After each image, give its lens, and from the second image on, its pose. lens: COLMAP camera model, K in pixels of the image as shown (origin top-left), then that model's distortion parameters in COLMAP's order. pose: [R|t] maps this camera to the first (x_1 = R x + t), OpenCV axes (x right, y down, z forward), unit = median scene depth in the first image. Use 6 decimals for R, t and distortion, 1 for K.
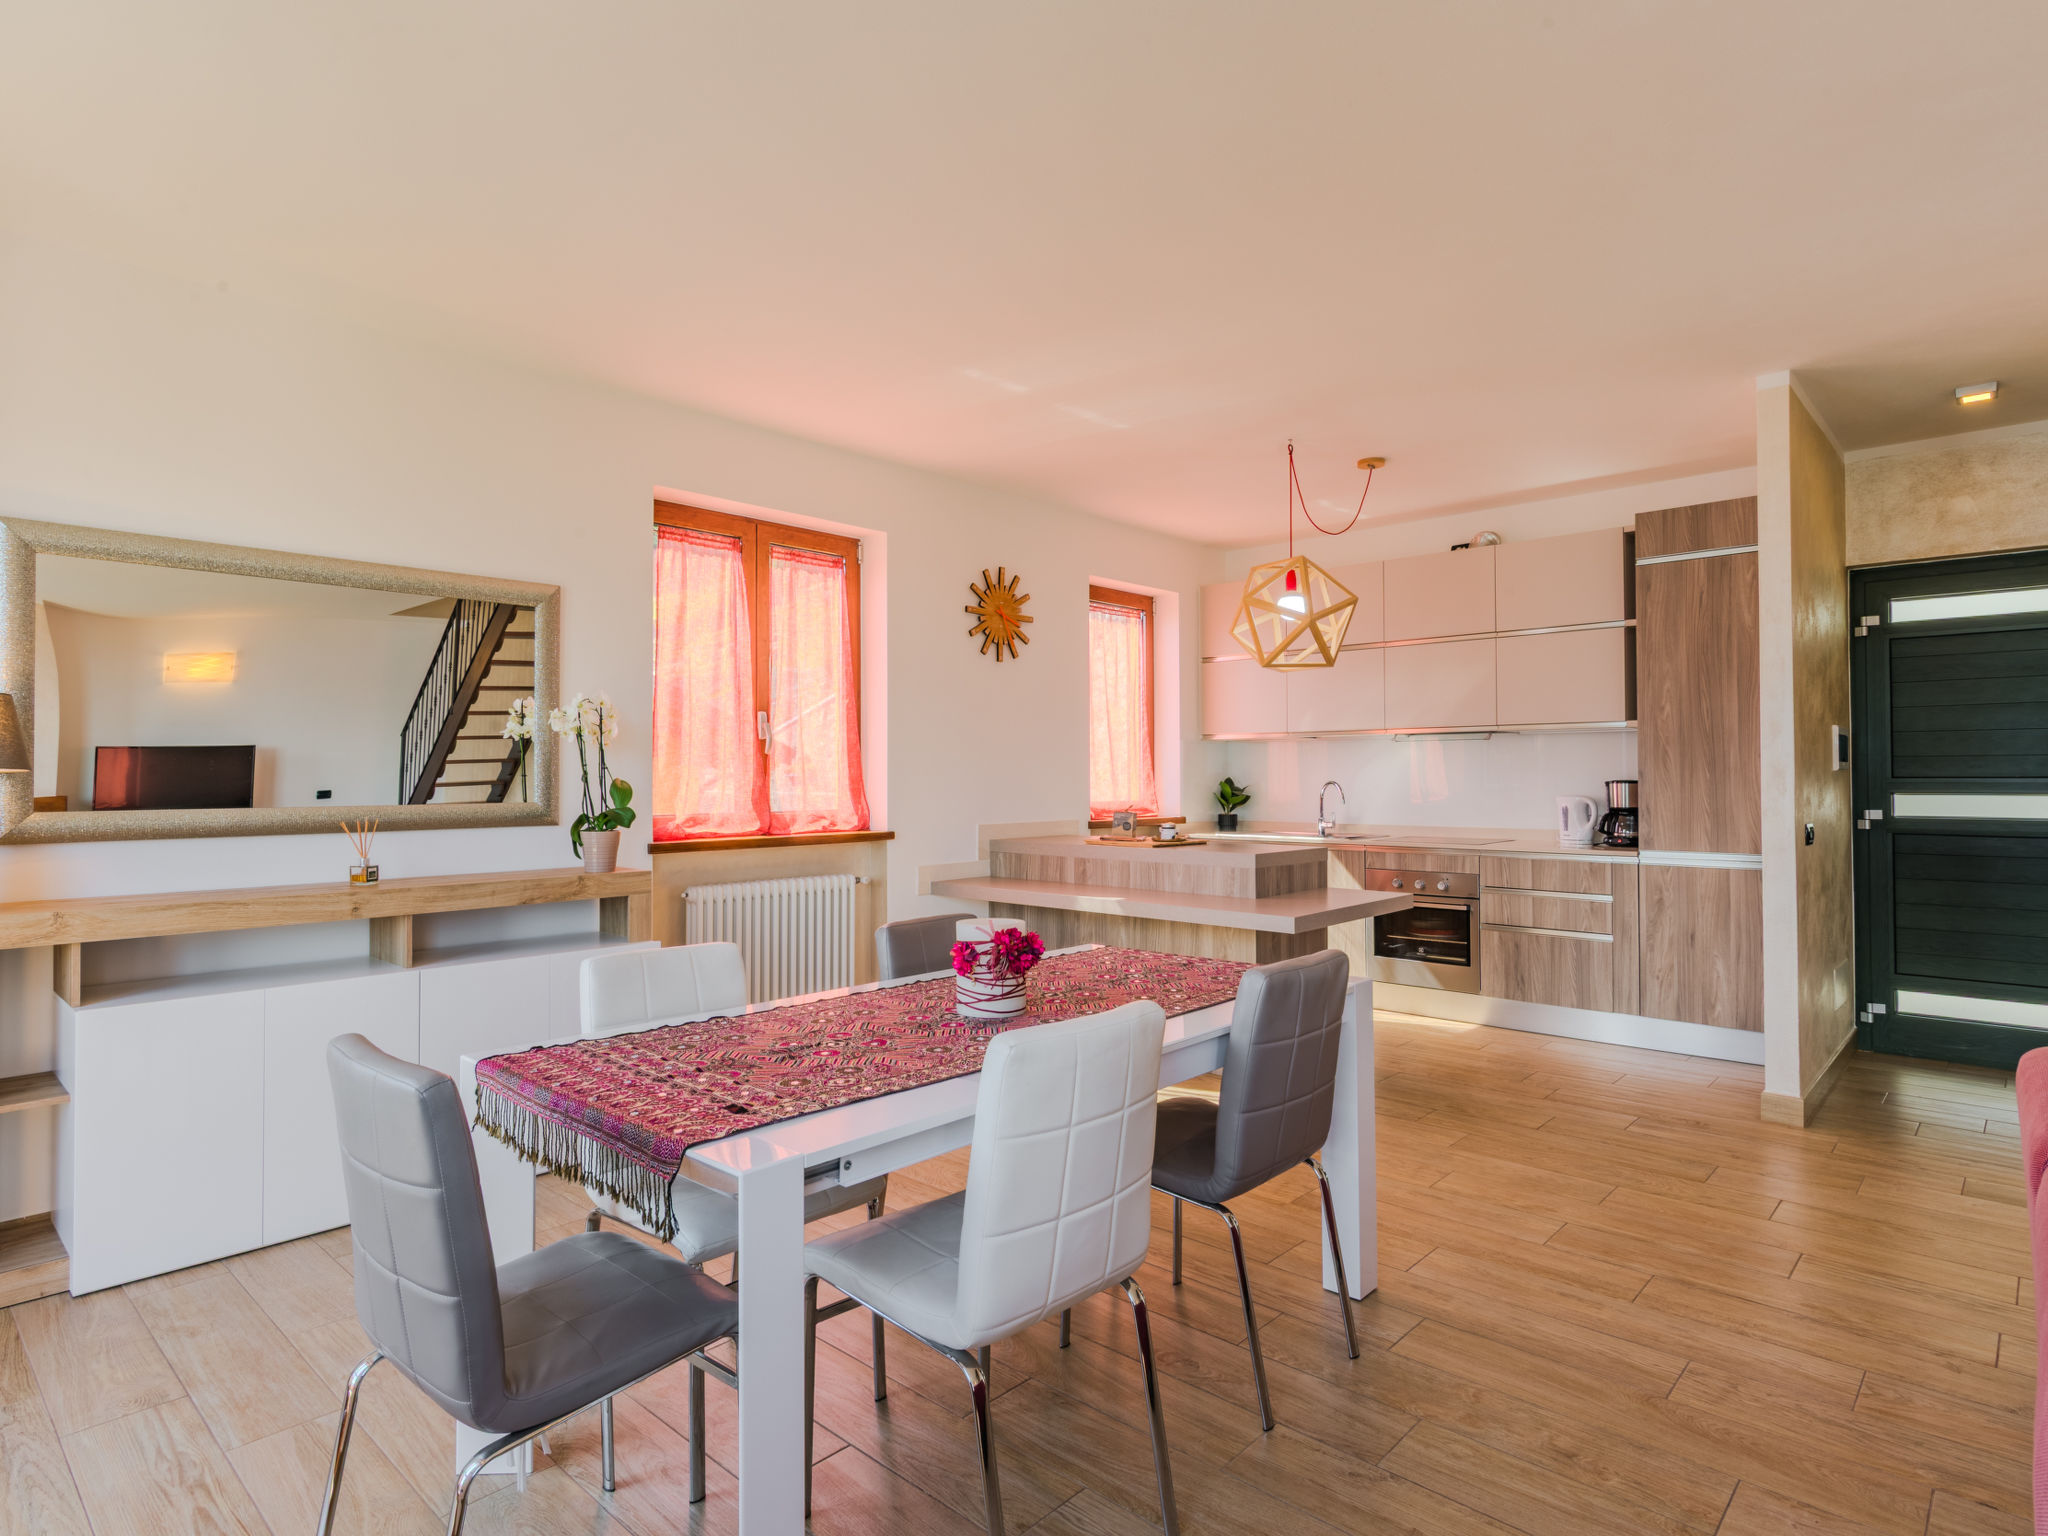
lens RADIAL K [[1114.0, 0, 1019.5], [0, 1114.0, 762.6], [0, 0, 1]] dist [0.001728, -0.000381]
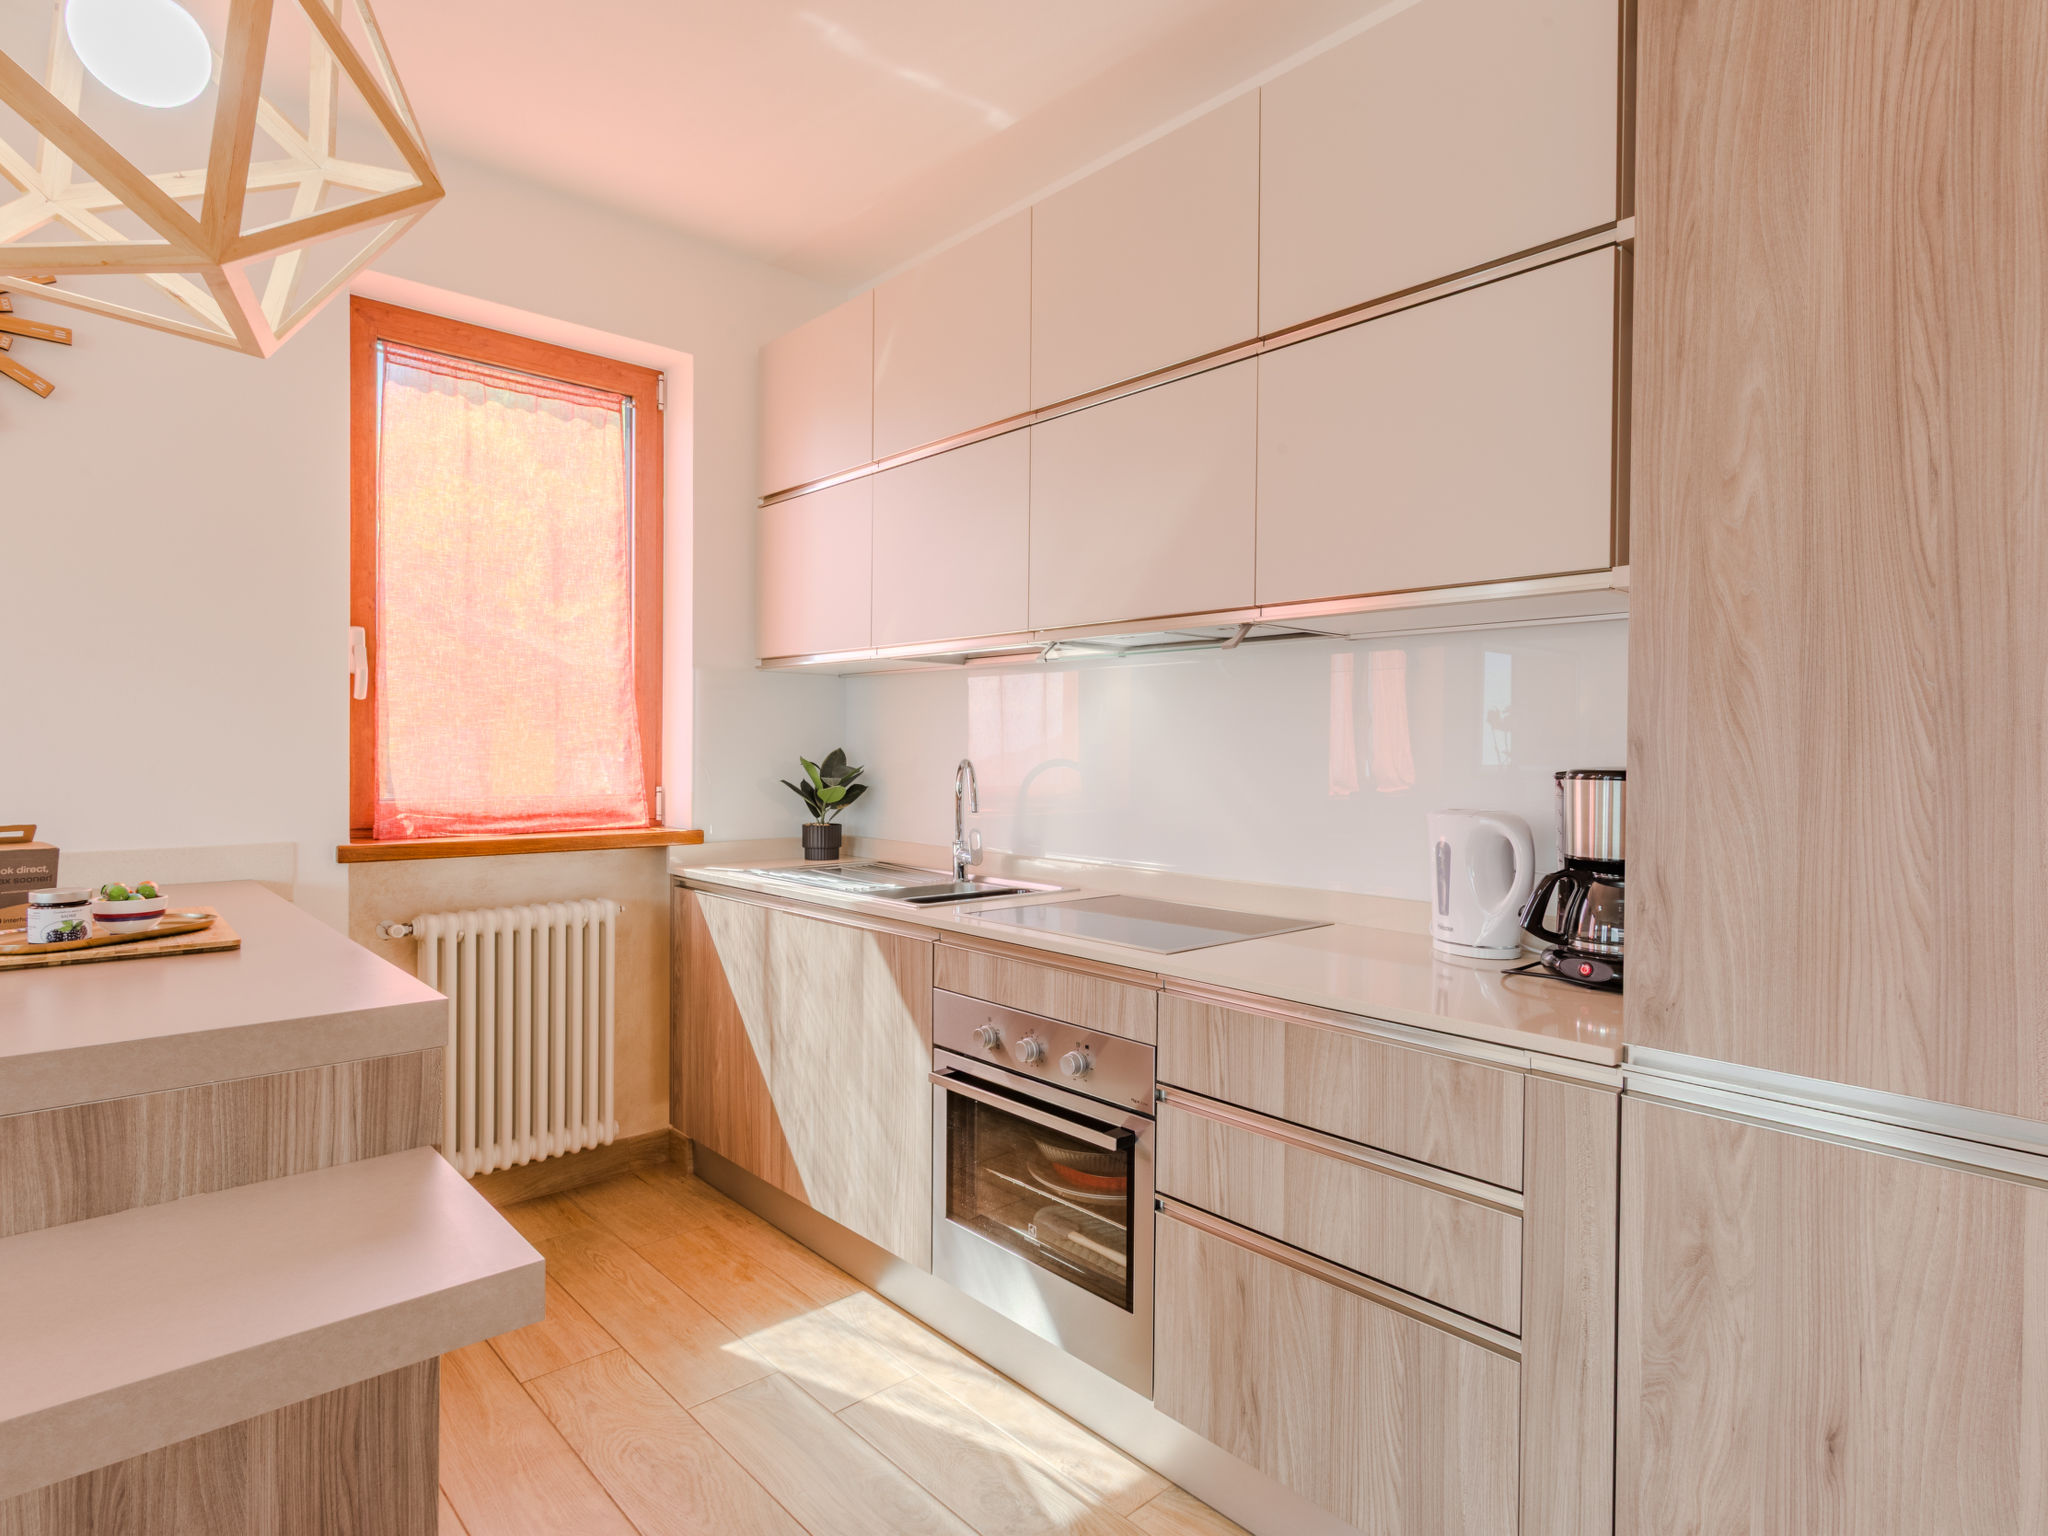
lens RADIAL K [[1109.0, 0, 1022.7], [0, 1109.0, 761.4], [0, 0, 1]] dist [0.003849, 0.000618]
pose [[0.996296, 0.013243, -0.084967, 0.461938], [-0.011150, 0.999624, 0.025053, 0.008929], [0.085266, -0.024013, 0.996069, 0.772882]]
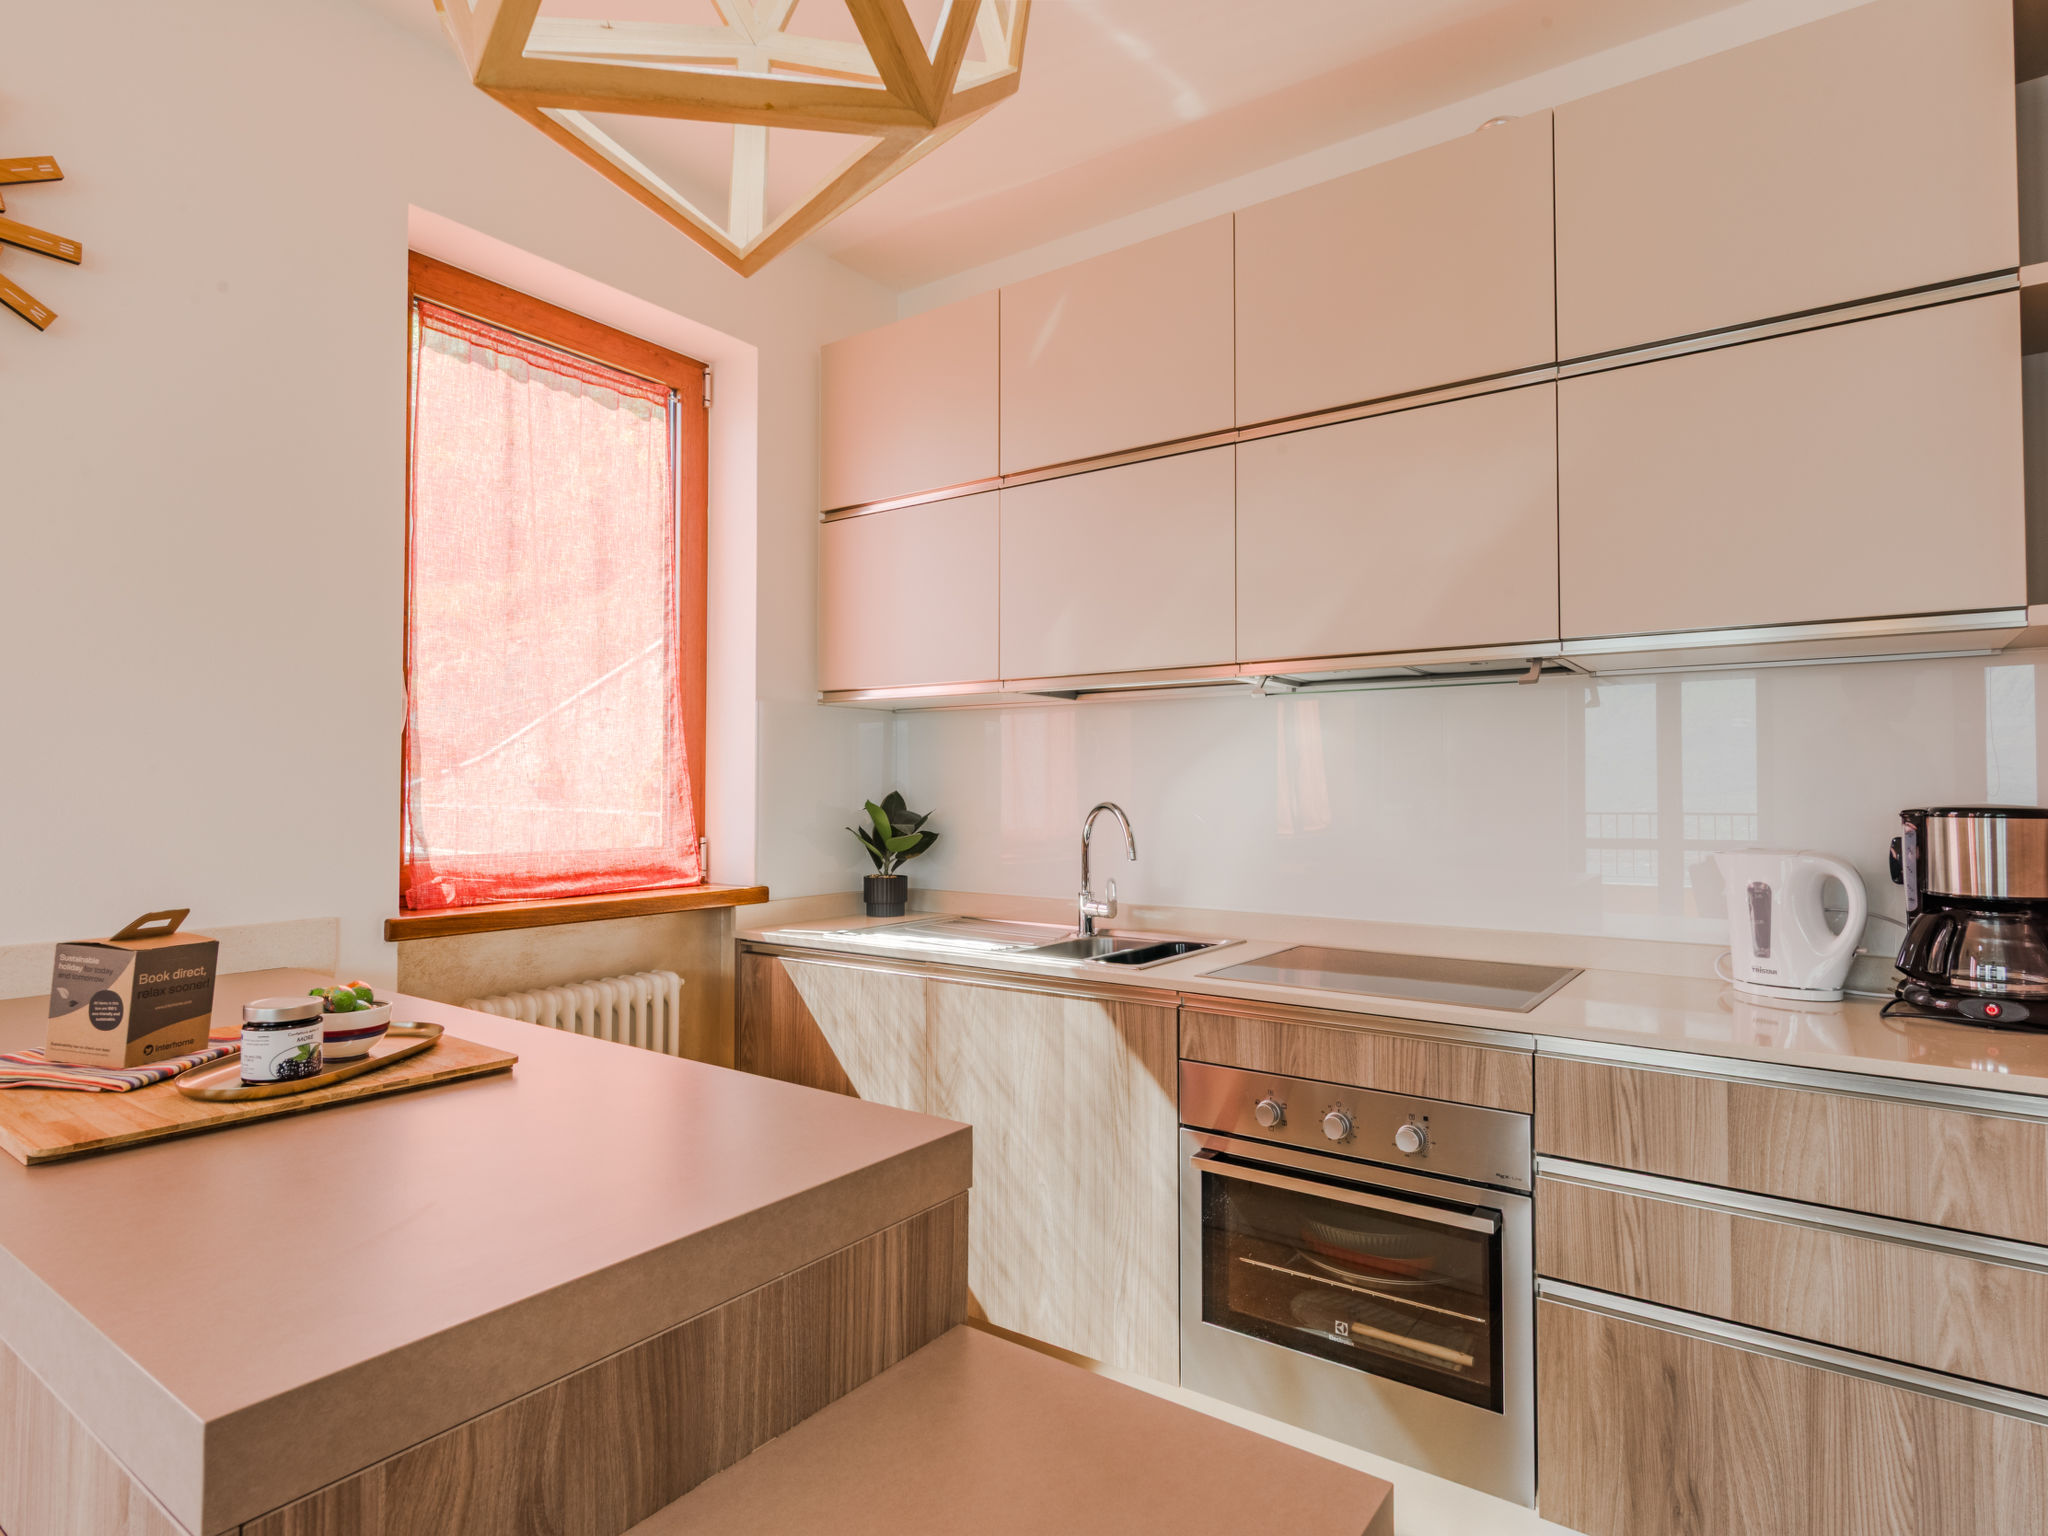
lens RADIAL K [[1111.4, 0, 1019.8], [0, 1111.4, 762.2], [0, 0, 1]] dist [0.003416, -0.001035]
pose [[0.992330, 0.007426, 0.123392, 0.271477], [-0.006018, 0.999913, -0.011777, 0.009976], [-0.123469, 0.010945, 0.992288, 0.825224]]
